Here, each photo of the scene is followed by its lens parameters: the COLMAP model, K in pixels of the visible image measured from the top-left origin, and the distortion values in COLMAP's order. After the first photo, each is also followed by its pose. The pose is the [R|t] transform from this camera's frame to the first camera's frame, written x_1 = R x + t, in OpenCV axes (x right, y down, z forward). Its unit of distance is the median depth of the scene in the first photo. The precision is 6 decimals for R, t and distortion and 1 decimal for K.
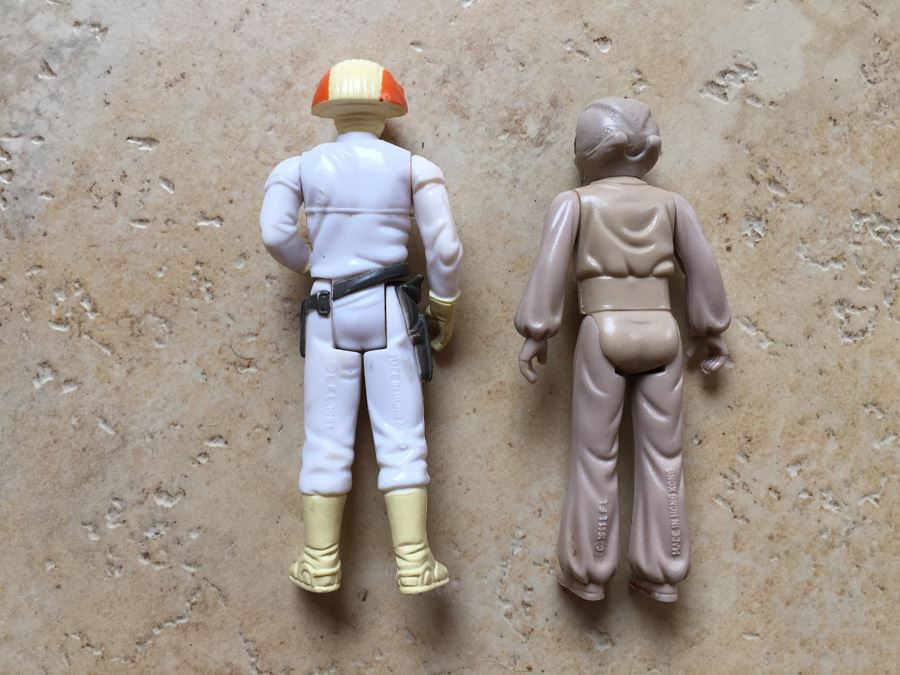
lens RADIAL K [[835.2, 0, 450.0], [0, 835.2, 337.5], [0, 0, 1]] dist [0.086025, -0.187880]
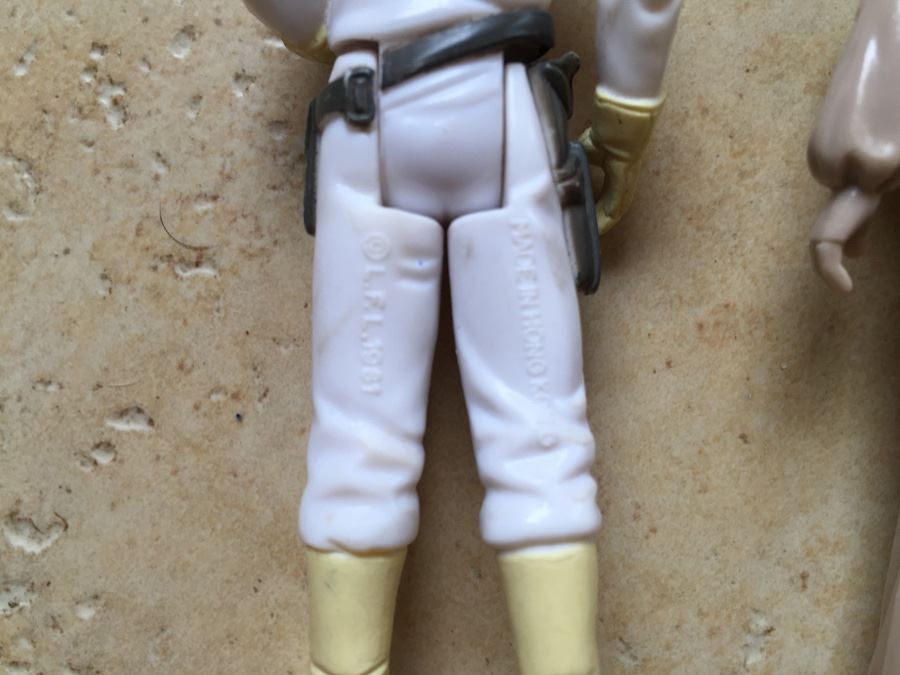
lens RADIAL K [[860.5, 0, 439.5], [0, 860.5, 341.9], [0, 0, 1]] dist [0.073432, -0.212737]
pose [[0.999344, 0.015867, -0.032549, -0.084857], [-0.014690, 0.999241, 0.036082, 0.058318], [0.033096, -0.035580, 0.998819, 0.505114]]
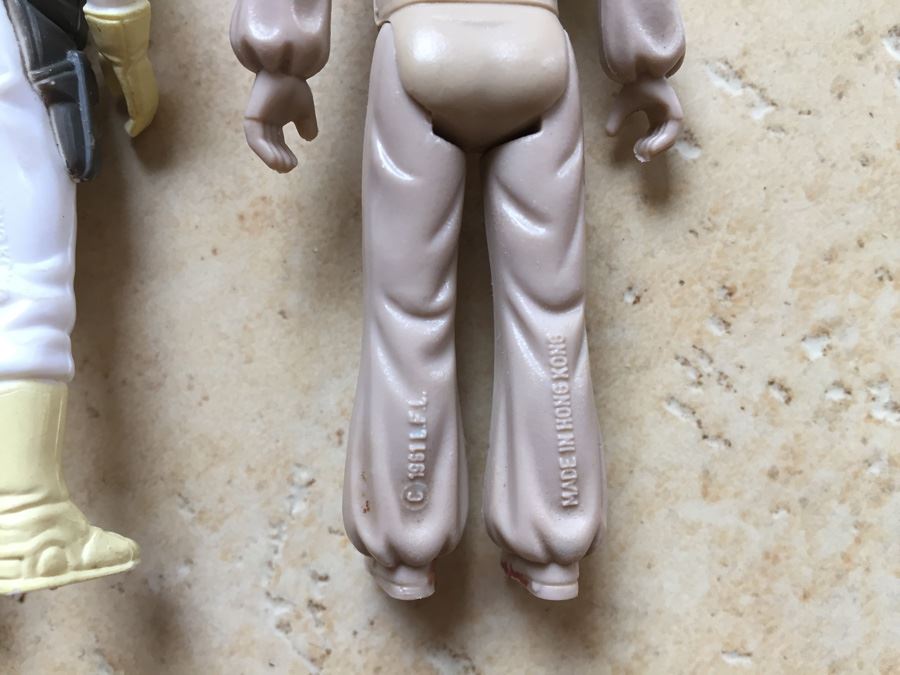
lens RADIAL K [[860.5, 0, 439.5], [0, 860.5, 341.9], [0, 0, 1]] dist [0.073432, -0.212737]
pose [[0.998861, -0.024957, -0.040663, 0.193820], [0.026450, 0.998980, 0.036603, 0.127896], [0.039708, -0.037637, 0.998502, 0.447889]]
